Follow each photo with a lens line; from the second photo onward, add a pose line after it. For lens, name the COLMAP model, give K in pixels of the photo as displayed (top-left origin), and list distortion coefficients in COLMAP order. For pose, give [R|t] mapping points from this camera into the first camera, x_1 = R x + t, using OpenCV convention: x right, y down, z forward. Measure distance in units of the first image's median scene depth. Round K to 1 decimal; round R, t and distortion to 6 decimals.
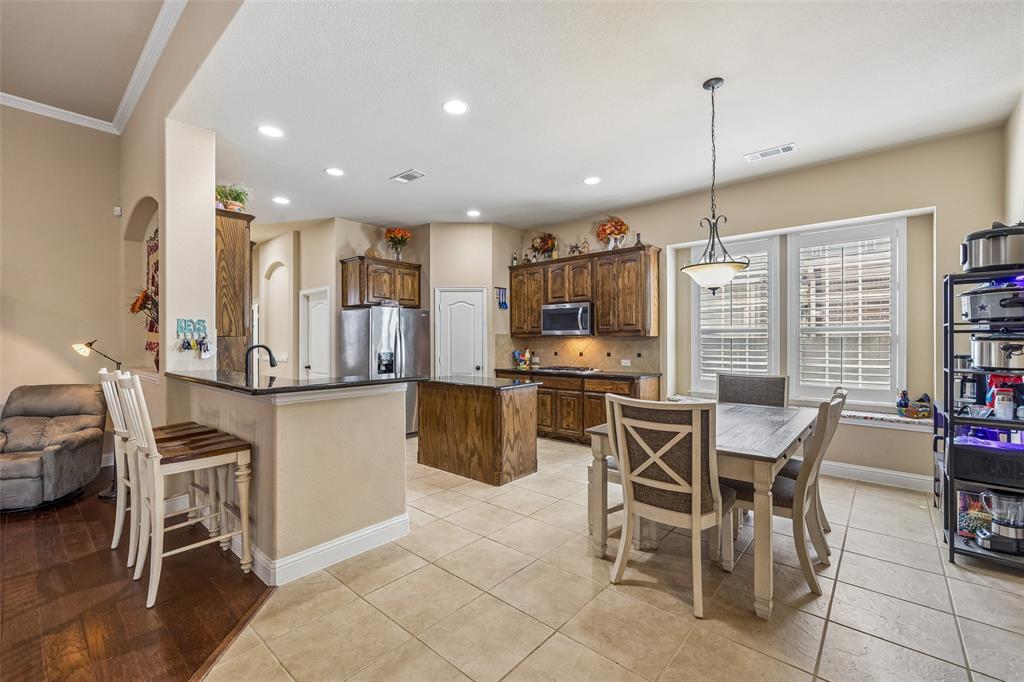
lens RADIAL K [[434.2, 0, 506.6], [0, 434.2, 337.4], [0, 0, 1]] dist [-0.000710, 0.000087]
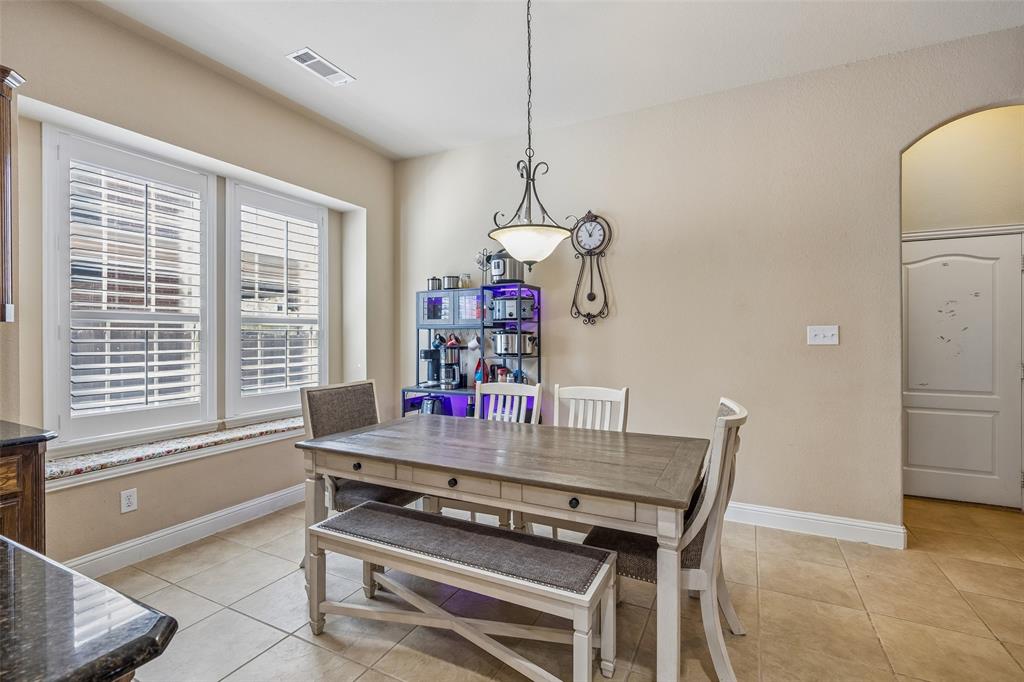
lens RADIAL K [[471.6, 0, 506.4], [0, 471.6, 338.9], [0, 0, 1]] dist [-0.000296, 0.000454]
pose [[-0.242714, -0.006325, 0.970077, -0.148175], [-0.004507, 0.999975, 0.005392, 0.006500], [-0.970087, -0.003063, -0.242737, 0.634239]]
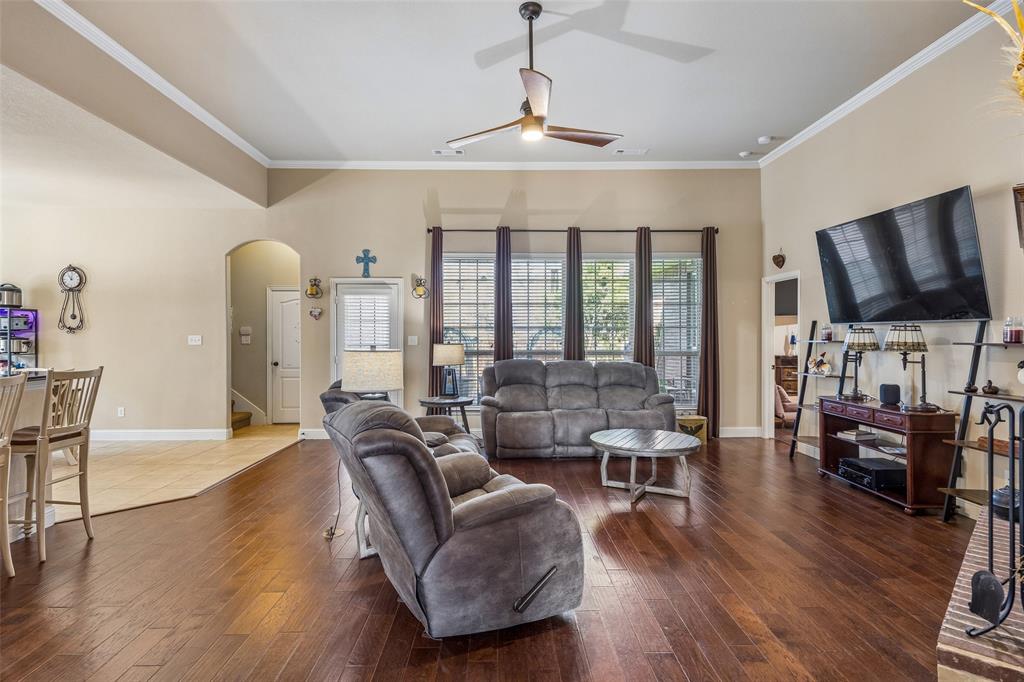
lens RADIAL K [[535.4, 0, 506.5], [0, 535.4, 337.2], [0, 0, 1]] dist [0.009352, 0.000849]
pose [[-0.671367, 0.002247, 0.741122, -1.119772], [-0.002839, 0.999980, -0.005604, 0.001110], [-0.741119, -0.005866, -0.671348, 0.447867]]
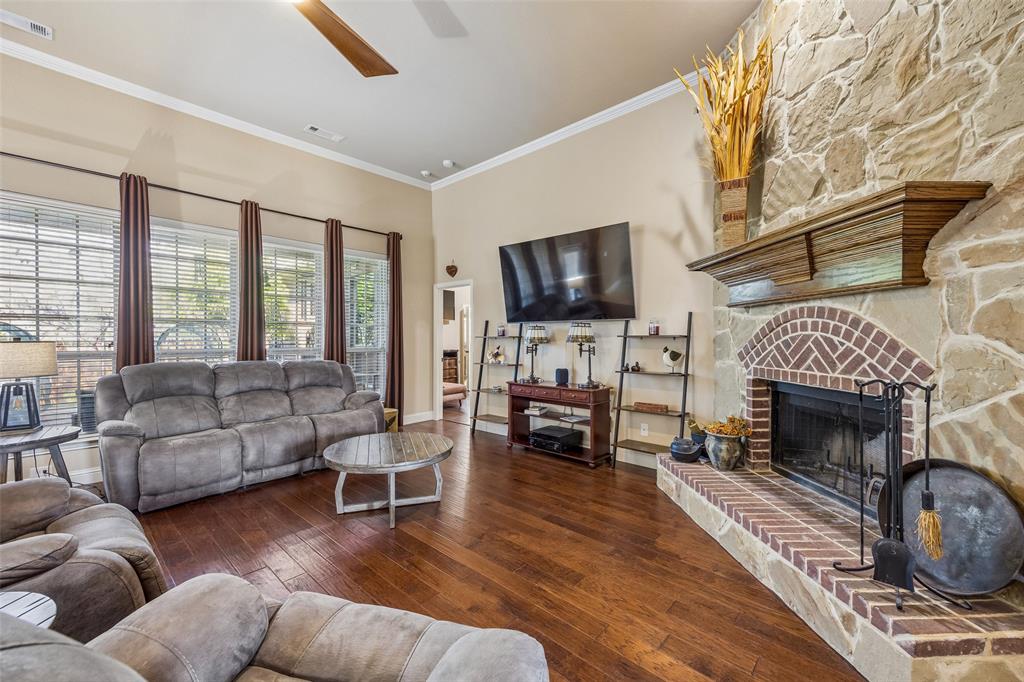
lens RADIAL K [[407.2, 0, 508.3], [0, 407.2, 338.9], [0, 0, 1]] dist [0.013720, -0.000170]
pose [[-0.999711, 0.004494, 0.023600, -0.821570], [0.004334, 0.999967, -0.006838, 0.012331], [-0.023630, -0.006734, -0.999698, 0.279395]]
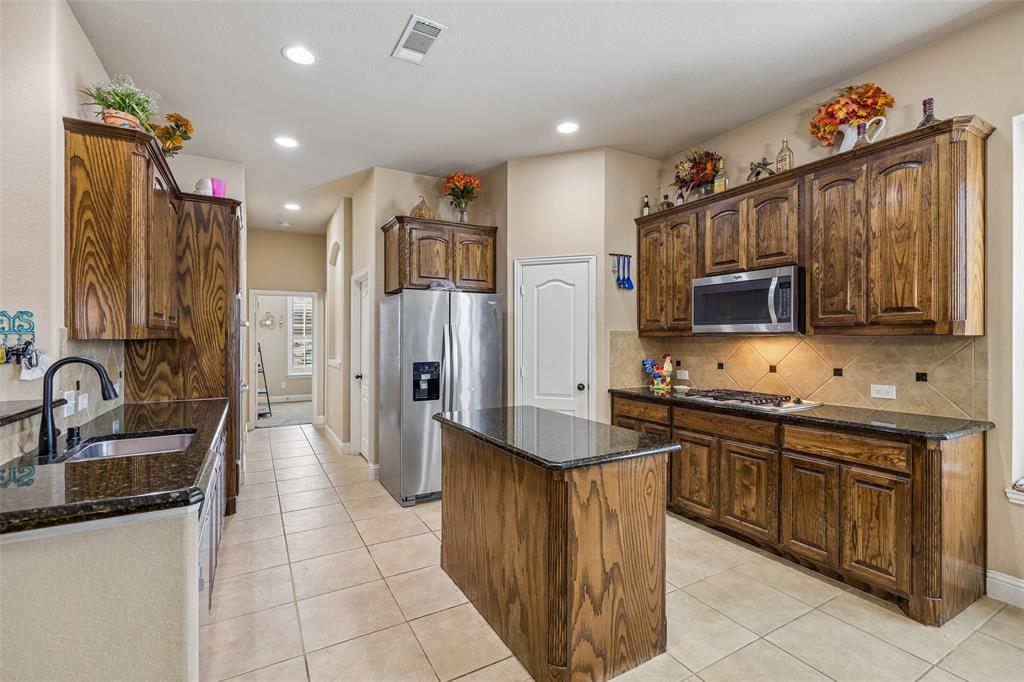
lens RADIAL K [[453.7, 0, 505.7], [0, 453.7, 339.5], [0, 0, 1]] dist [0.000864, 0.000461]
pose [[0.942244, 0.000906, -0.334927, 0.054367], [0.003531, 0.999914, 0.012638, -0.005608], [0.334910, -0.013091, 0.942159, 0.402332]]
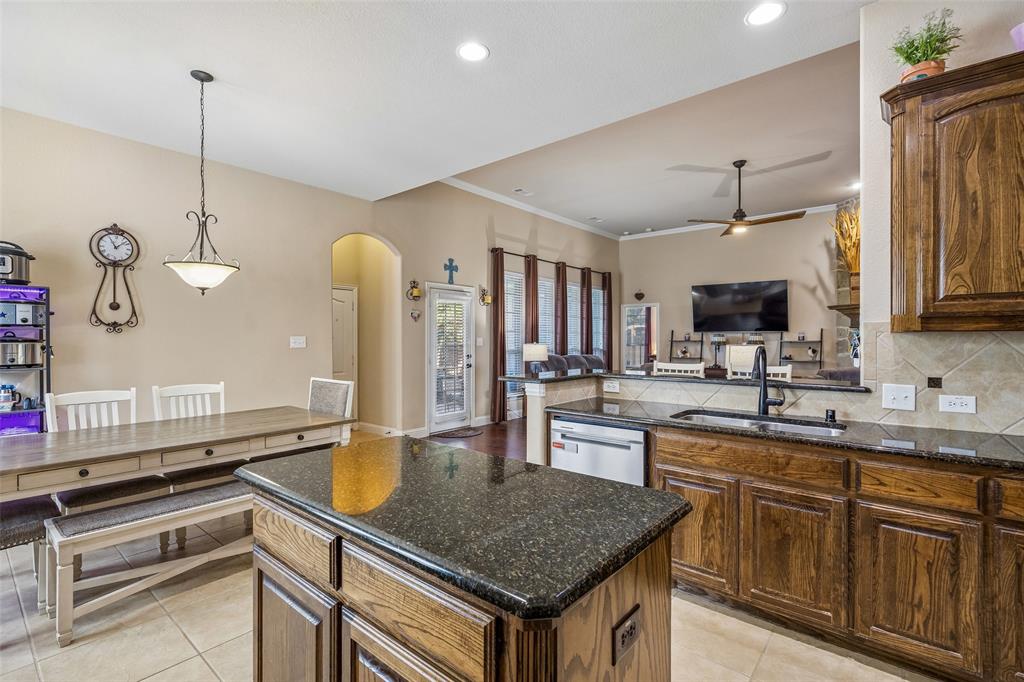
lens RADIAL K [[471.6, 0, 506.4], [0, 471.6, 338.9], [0, 0, 1]] dist [-0.000296, 0.000454]
pose [[-0.999832, 0.003777, -0.017956, -0.092103], [0.003920, 0.999961, -0.007951, 0.005822], [0.017925, -0.008020, -0.999807, 1.060718]]
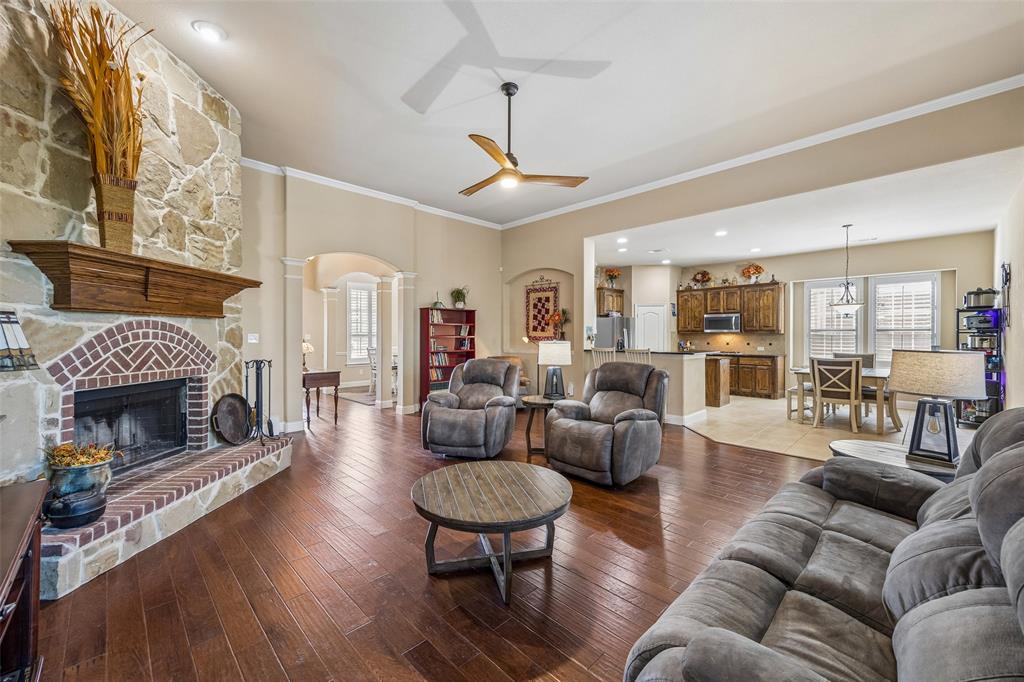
lens RADIAL K [[405.9, 0, 506.5], [0, 405.9, 335.8], [0, 0, 1]] dist [0.012487, -0.000116]
pose [[0.996913, 0.001796, -0.078499, -0.601563], [-0.000967, 0.999943, 0.010588, -0.008795], [0.078514, -0.010480, 0.996858, -0.684949]]
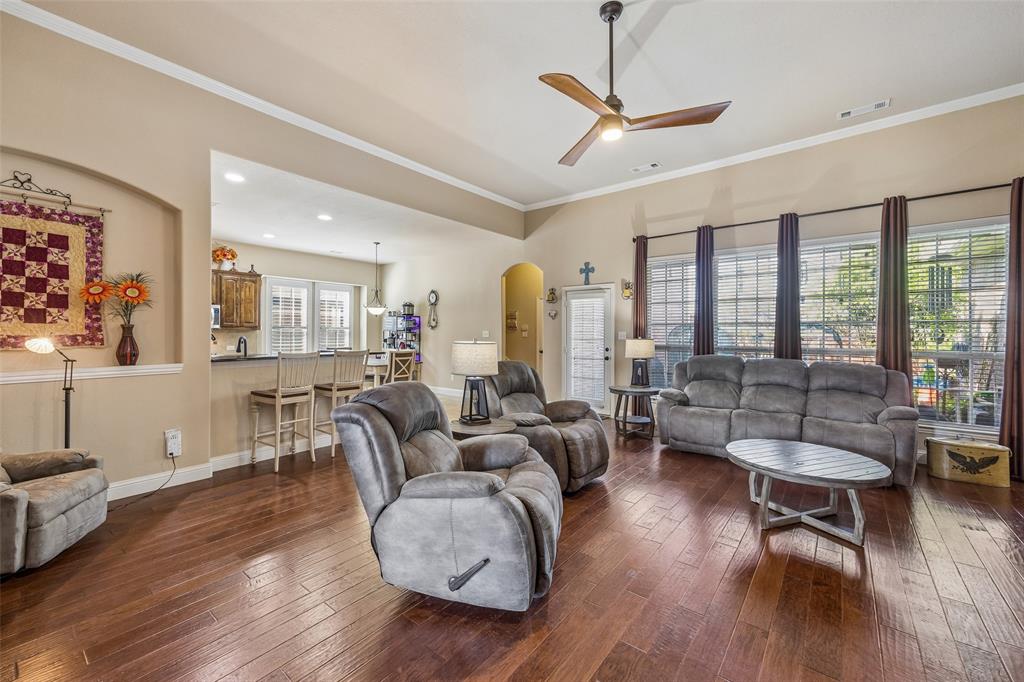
lens RADIAL K [[412.3, 0, 506.9], [0, 412.3, 330.8], [0, 0, 1]] dist [0.015037, 0.000102]
pose [[-0.040242, 0.005432, 0.999175, -1.163345], [-0.010343, 0.999929, -0.005852, -0.000849], [-0.999136, -0.010570, -0.040183, 0.130842]]
